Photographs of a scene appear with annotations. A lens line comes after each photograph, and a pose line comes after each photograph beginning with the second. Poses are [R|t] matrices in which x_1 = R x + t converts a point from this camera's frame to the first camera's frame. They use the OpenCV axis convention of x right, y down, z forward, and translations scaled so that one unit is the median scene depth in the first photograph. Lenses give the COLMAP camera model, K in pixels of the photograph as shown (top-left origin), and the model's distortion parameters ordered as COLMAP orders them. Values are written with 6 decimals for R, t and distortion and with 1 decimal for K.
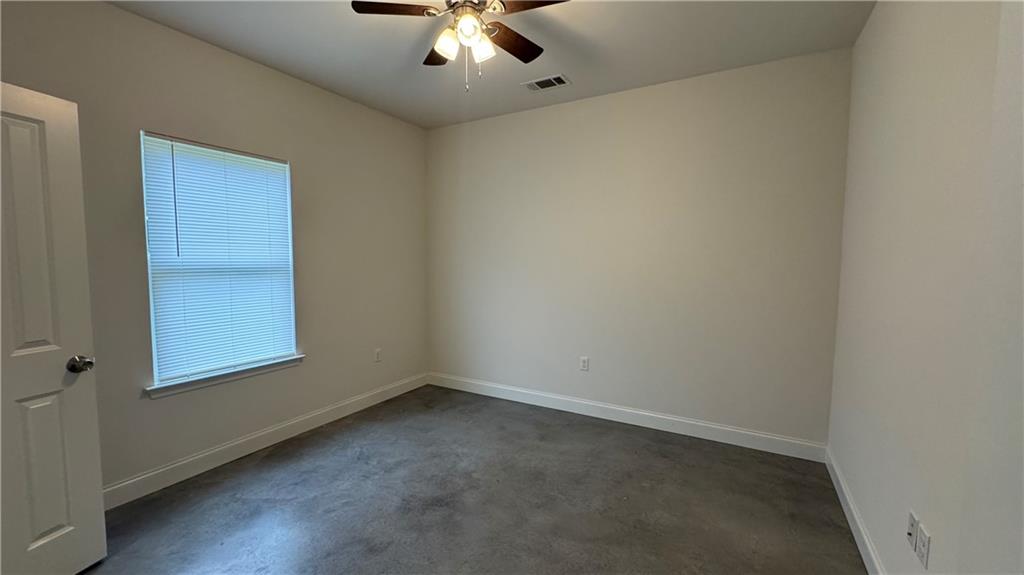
lens RADIAL K [[409.2, 0, 510.9], [0, 409.2, 288.2], [0, 0, 1]] dist [-0.000873, -0.000107]
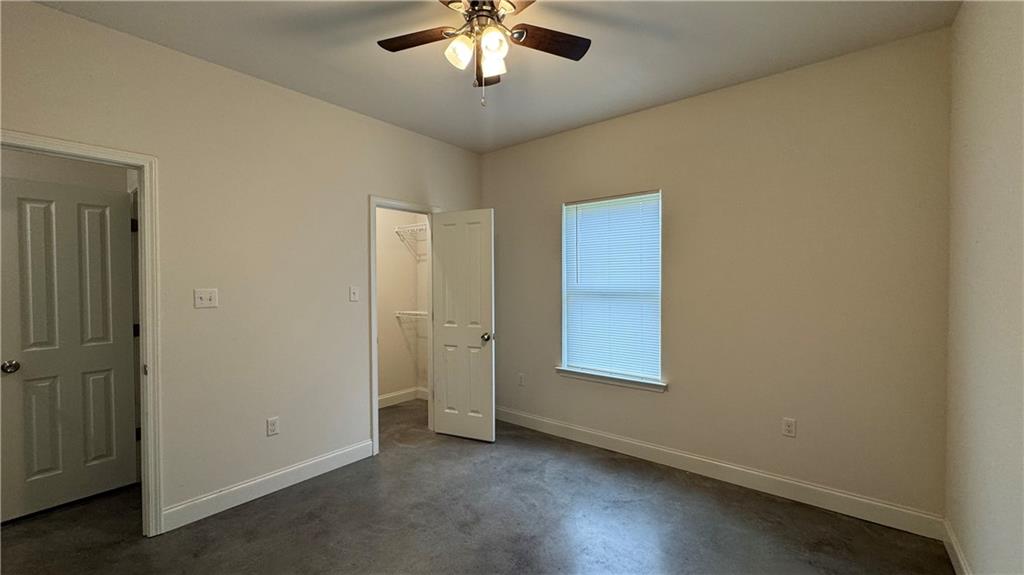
lens RADIAL K [[409.2, 0, 510.9], [0, 409.2, 288.2], [0, 0, 1]] dist [-0.000873, -0.000107]
pose [[-0.164366, 0.009948, -0.986349, 0.647223], [-0.067042, 0.997524, 0.021233, -0.074451], [0.984119, 0.069617, -0.163292, 1.008766]]
